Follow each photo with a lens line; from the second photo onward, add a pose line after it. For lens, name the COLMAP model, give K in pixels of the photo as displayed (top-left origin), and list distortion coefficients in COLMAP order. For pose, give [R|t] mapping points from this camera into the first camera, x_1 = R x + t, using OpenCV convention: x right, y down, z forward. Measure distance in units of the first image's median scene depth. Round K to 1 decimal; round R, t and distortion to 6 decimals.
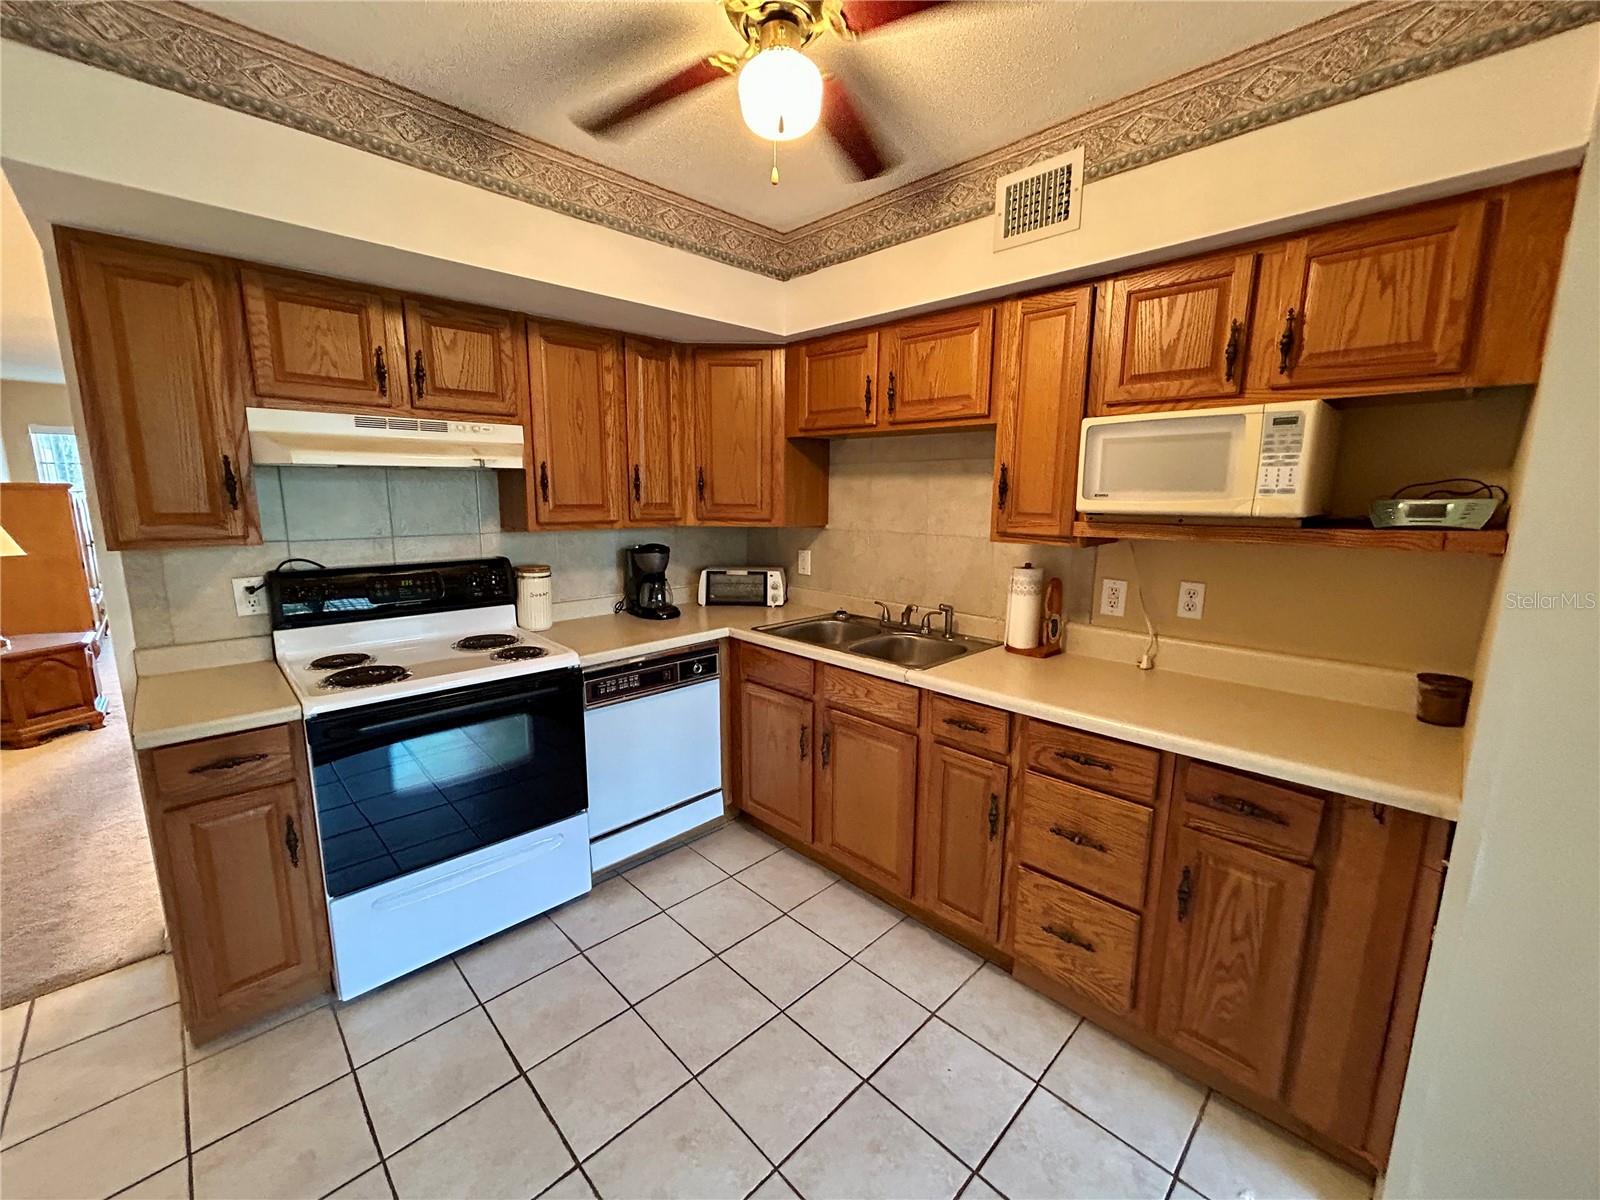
lens RADIAL K [[645.5, 0, 798.0], [0, 645.5, 598.5], [0, 0, 1]] dist [-0.001364, -0.000027]
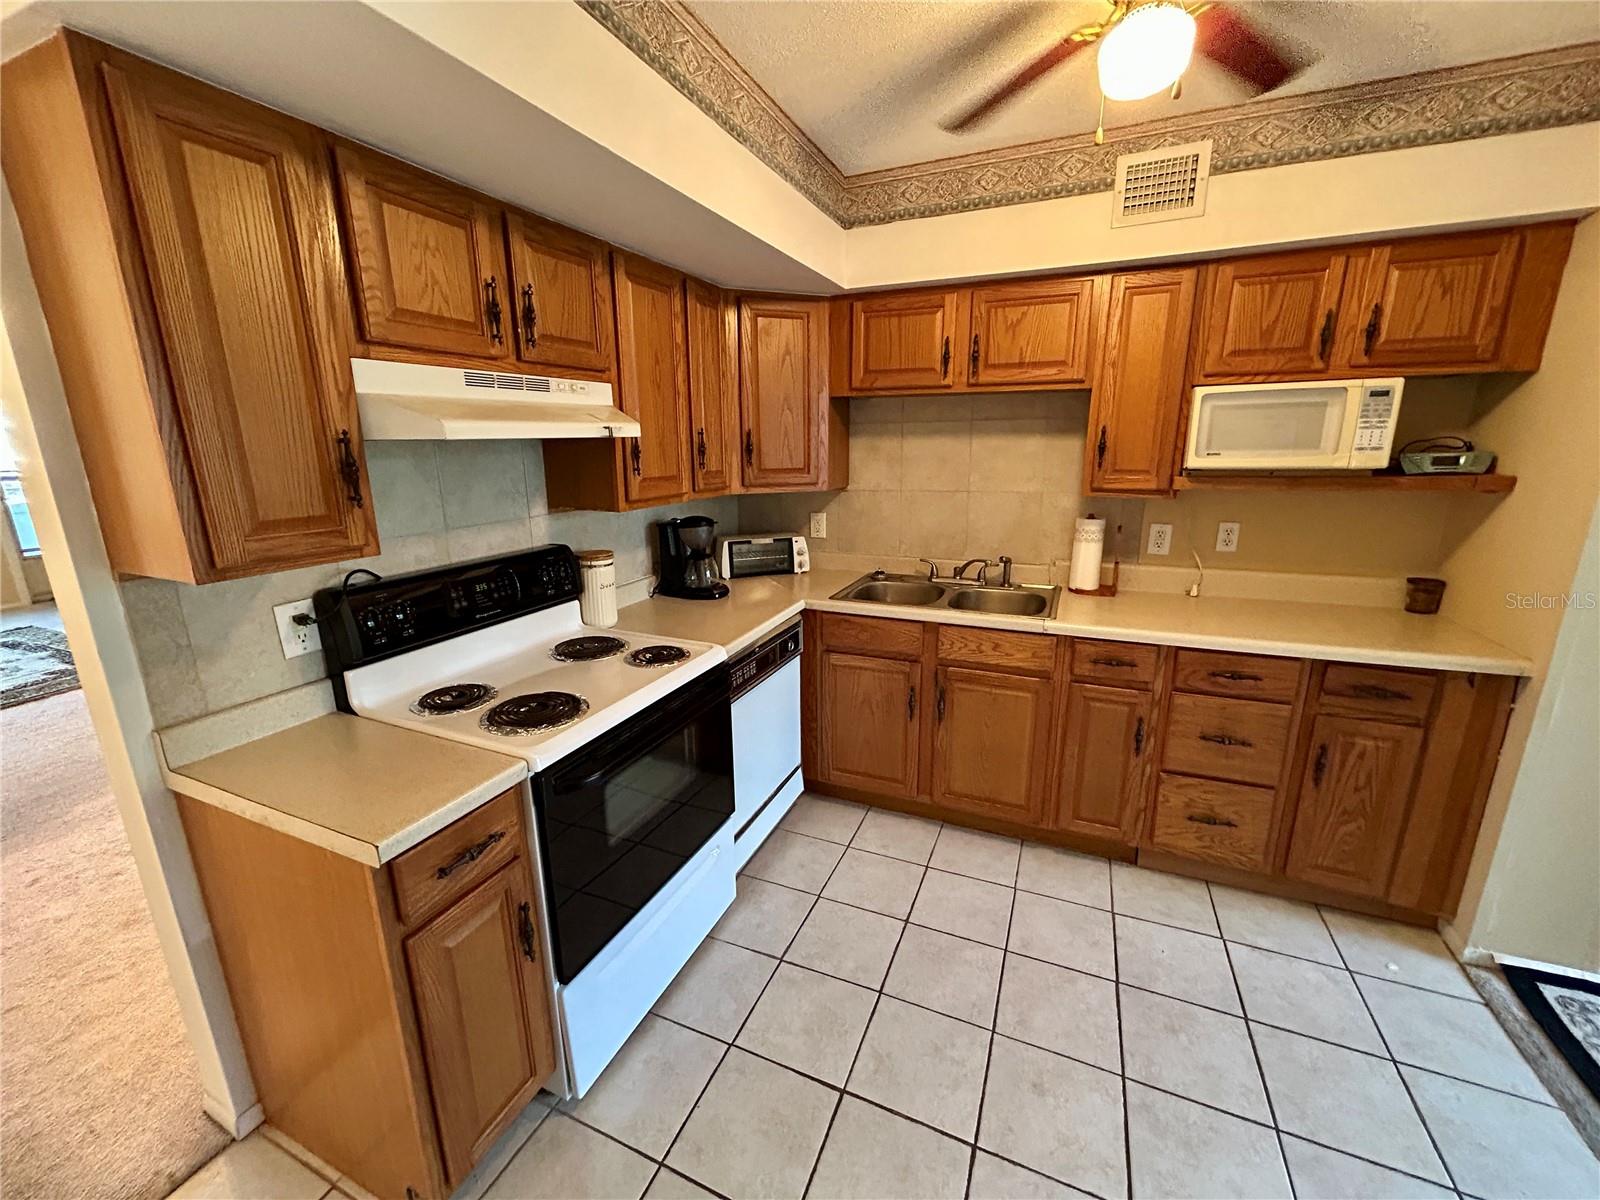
lens RADIAL K [[645.5, 0, 798.6], [0, 645.5, 598.0], [0, 0, 1]] dist [-0.001364, -0.000027]
pose [[0.927553, -0.107263, 0.357965, -0.608932], [0.080662, 0.992806, 0.088481, -0.056786], [-0.364881, -0.053196, 0.929533, 0.149912]]
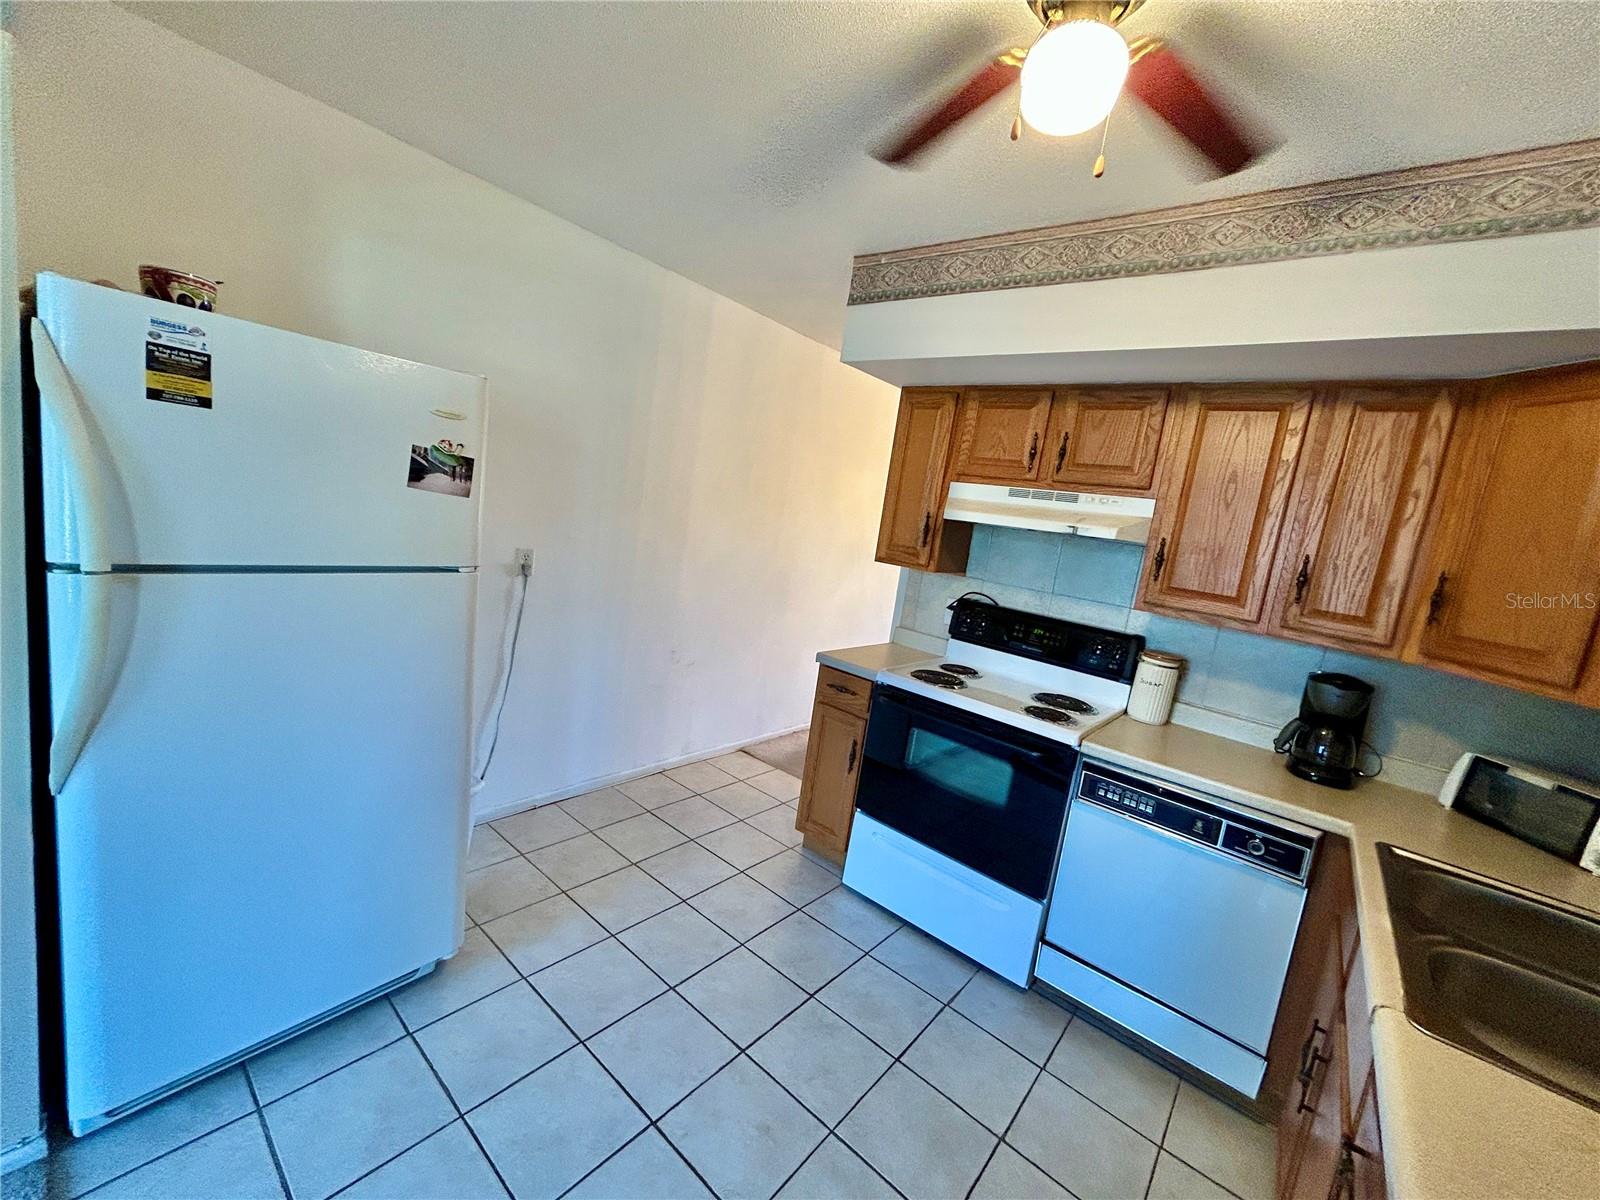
lens RADIAL K [[645.5, 0, 797.1], [0, 645.5, 598.2], [0, 0, 1]] dist [-0.001364, -0.000027]
pose [[0.096782, 0.143309, -0.984934, 0.546506], [-0.303143, 0.946808, 0.107974, -0.084737], [0.948018, 0.288126, 0.135077, 0.478200]]
